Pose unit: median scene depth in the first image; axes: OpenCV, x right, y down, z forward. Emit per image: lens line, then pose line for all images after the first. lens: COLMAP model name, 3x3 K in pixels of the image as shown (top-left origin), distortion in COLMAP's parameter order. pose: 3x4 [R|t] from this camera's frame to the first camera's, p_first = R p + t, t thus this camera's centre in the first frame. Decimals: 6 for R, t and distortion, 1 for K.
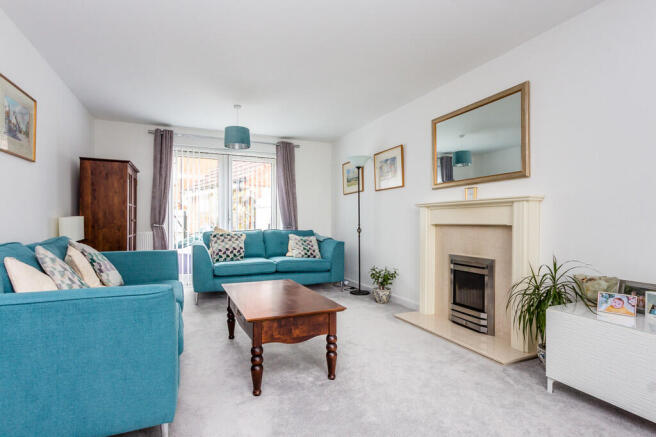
lens RADIAL K [[335.1, 0, 327.9], [0, 335.1, 220.1], [0, 0, 1]] dist [0.000674, 0.000033]
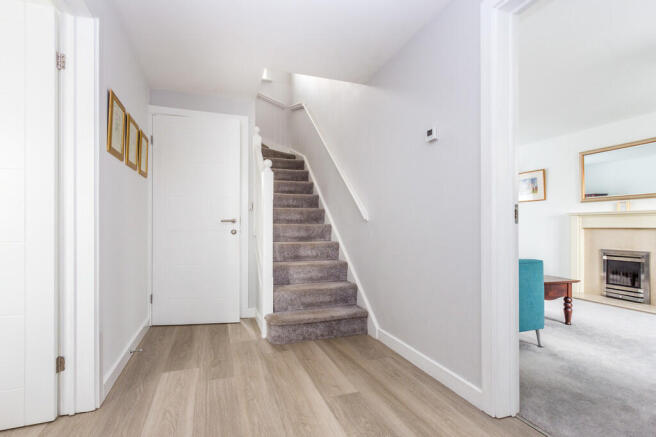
lens RADIAL K [[309.7, 0, 328.4], [0, 309.7, 222.7], [0, 0, 1]] dist [0.001274, -0.000263]
pose [[0.997976, -0.005419, -0.063367, -0.734964], [0.005090, 0.999973, -0.005350, -0.008091], [0.063395, 0.005016, 0.997976, -0.391063]]
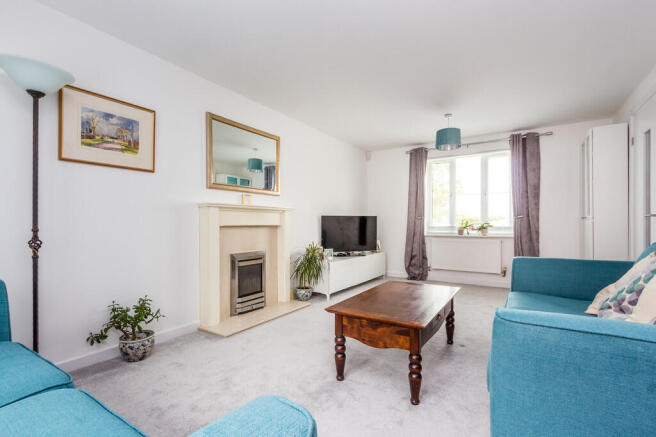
lens RADIAL K [[309.7, 0, 328.6], [0, 309.7, 222.2], [0, 0, 1]] dist [0.001274, -0.000263]
pose [[-0.550288, 0.003315, 0.834969, -0.653919], [-0.003630, 0.999973, -0.006362, 0.006722], [-0.834967, -0.006532, -0.550261, 1.347955]]
